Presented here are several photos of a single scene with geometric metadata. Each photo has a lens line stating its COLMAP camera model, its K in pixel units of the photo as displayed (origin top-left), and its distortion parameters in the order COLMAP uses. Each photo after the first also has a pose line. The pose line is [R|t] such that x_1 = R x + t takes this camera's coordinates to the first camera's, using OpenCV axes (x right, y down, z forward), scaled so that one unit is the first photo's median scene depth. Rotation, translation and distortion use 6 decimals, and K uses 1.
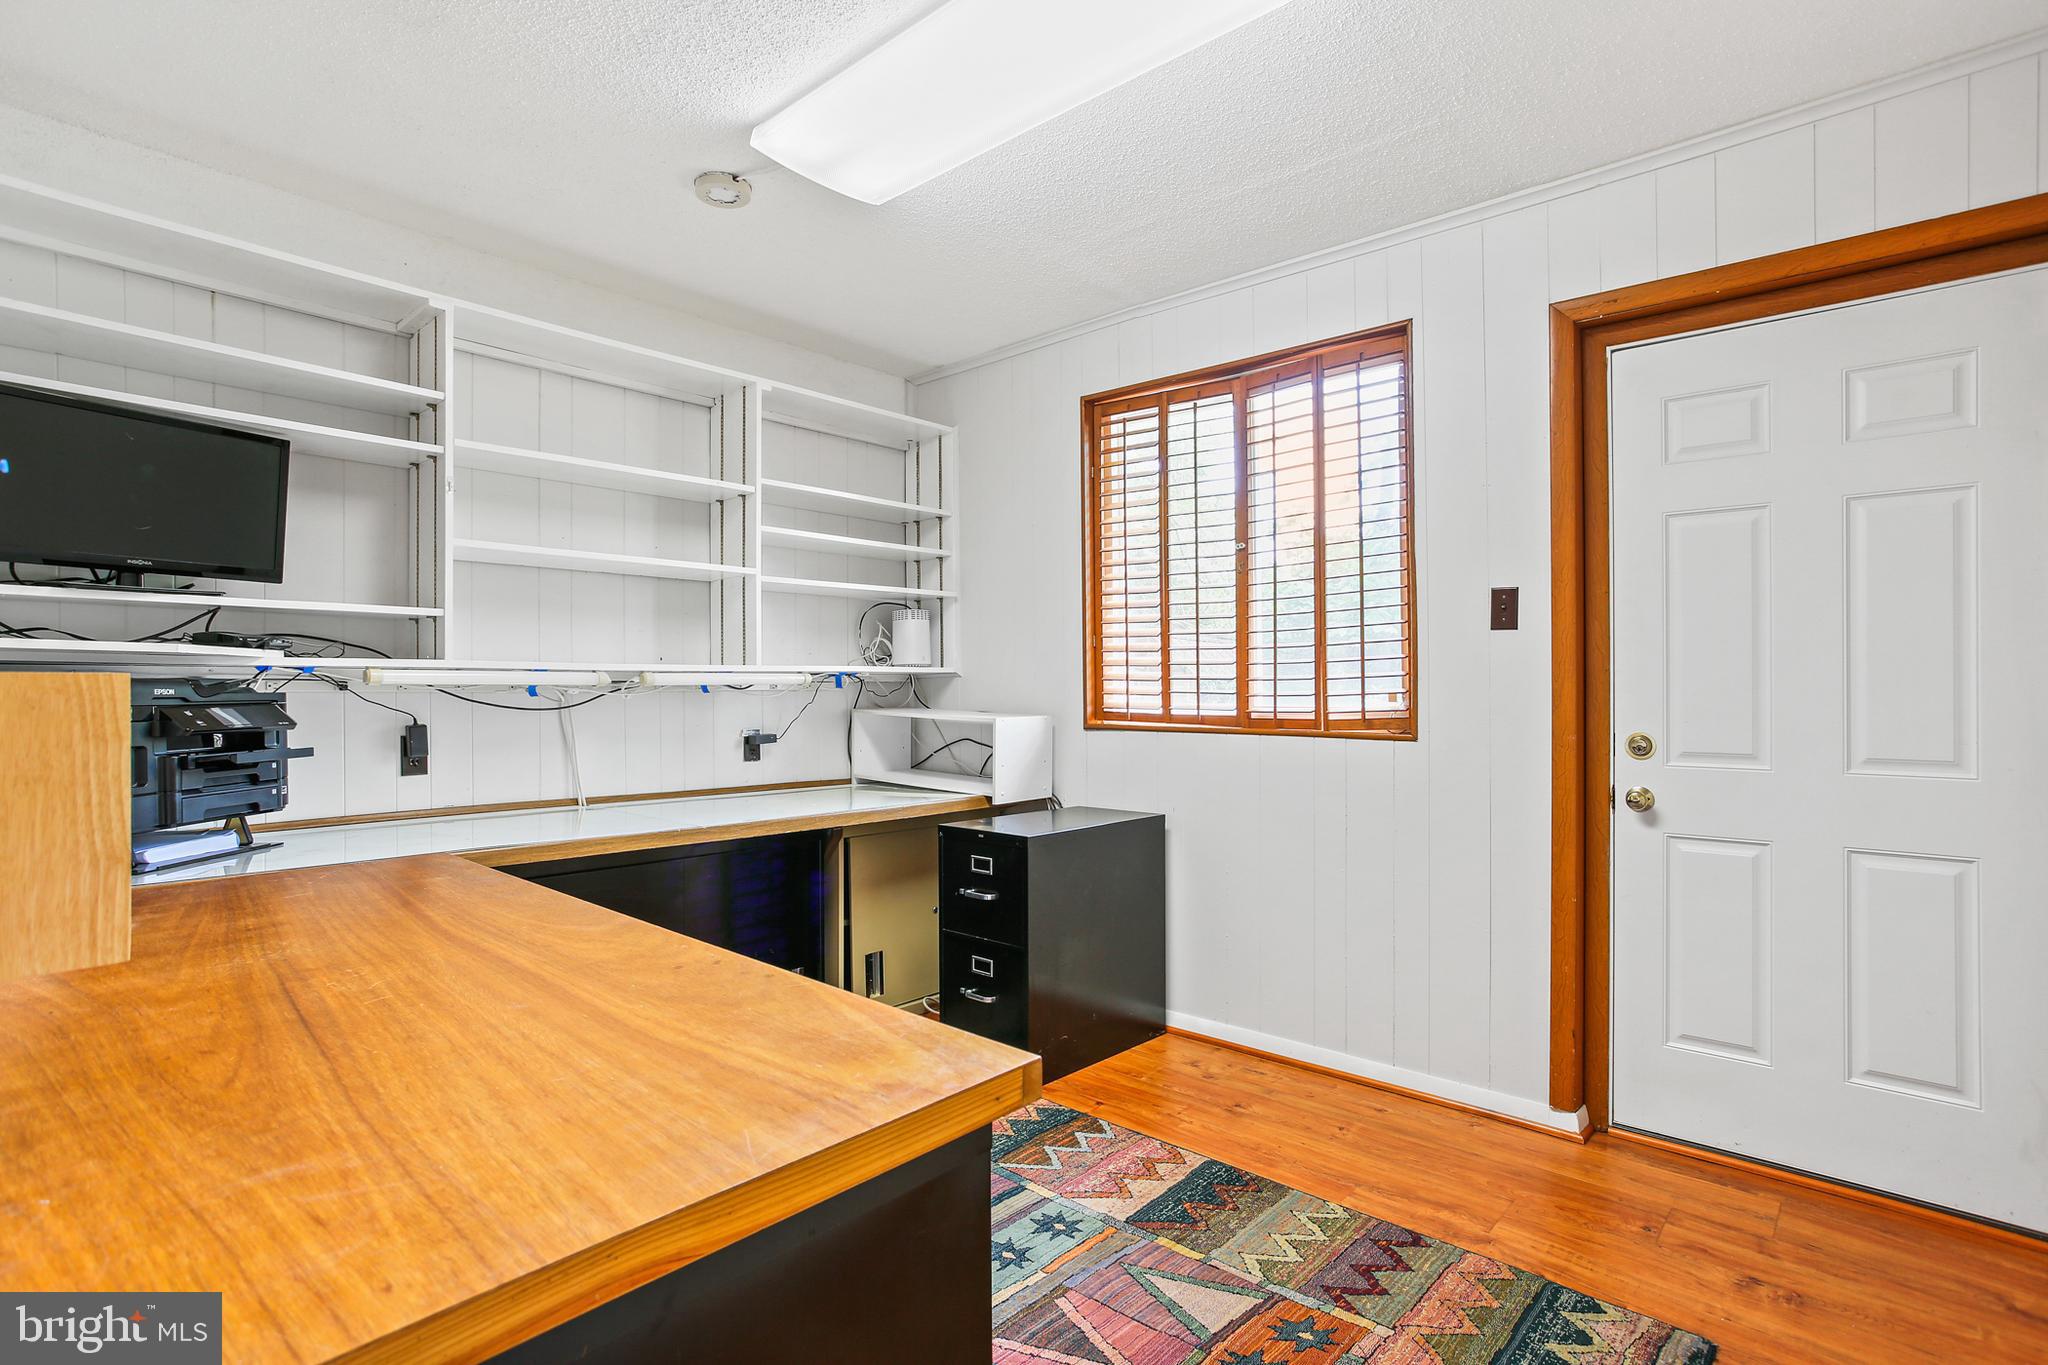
lens RADIAL K [[1003.4, 0, 1008.5], [0, 1003.4, 680.1], [0, 0, 1]] dist [-0.031523, 0.013058]
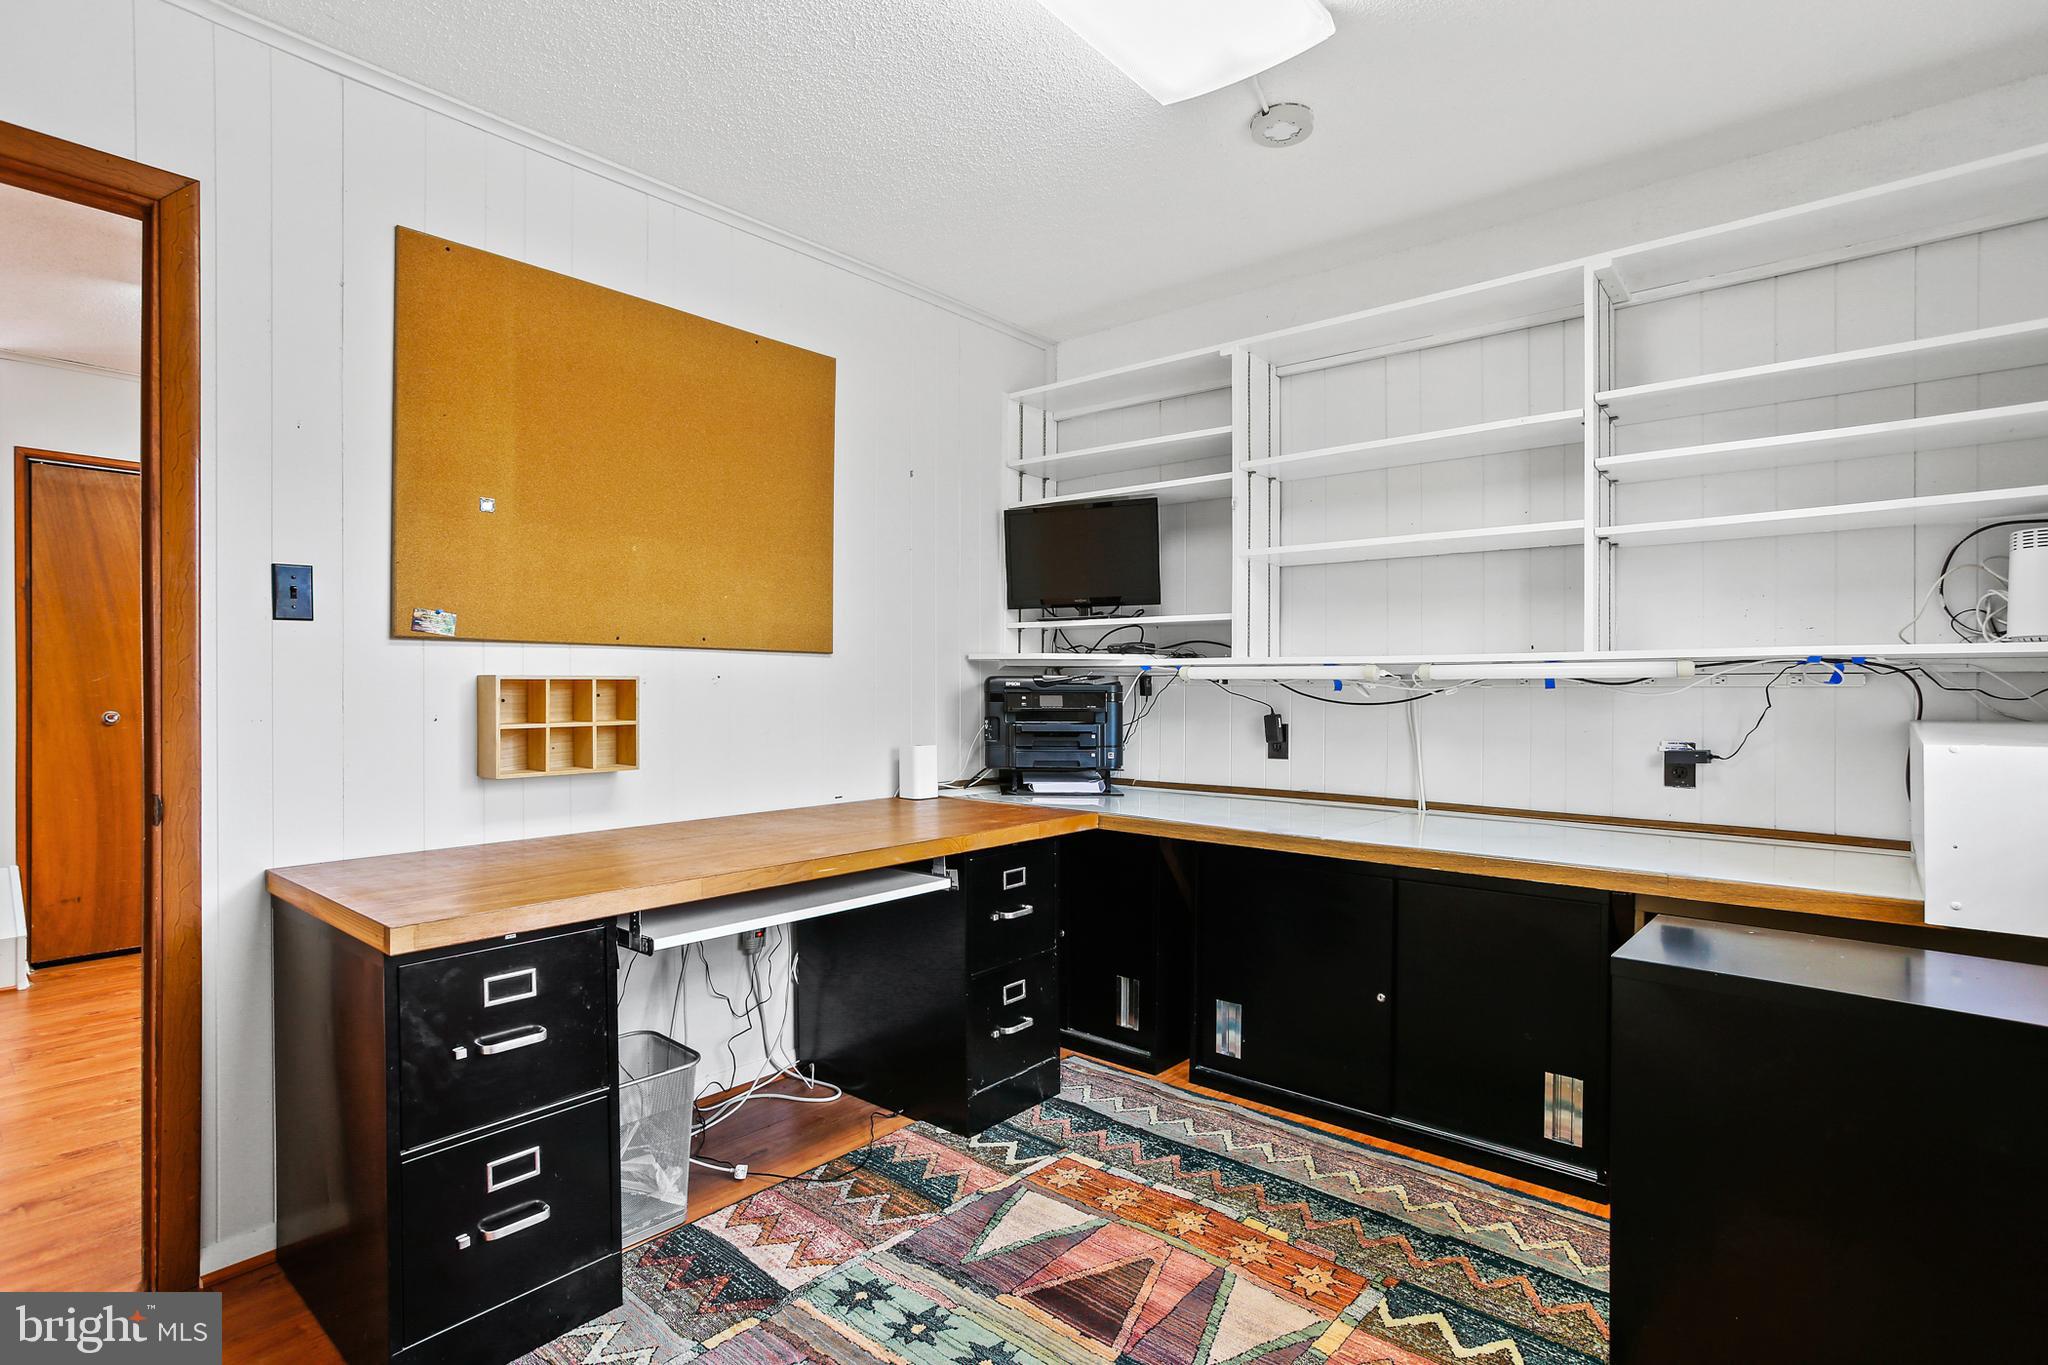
lens RADIAL K [[1003.4, 0, 1009.0], [0, 1003.4, 686.0], [0, 0, 1]] dist [-0.031523, 0.013058]
pose [[0.023714, 0.002083, -0.999717, 0.498304], [0.004936, 0.999985, 0.002200, 0.007306], [0.999707, -0.004987, 0.023703, 0.602686]]
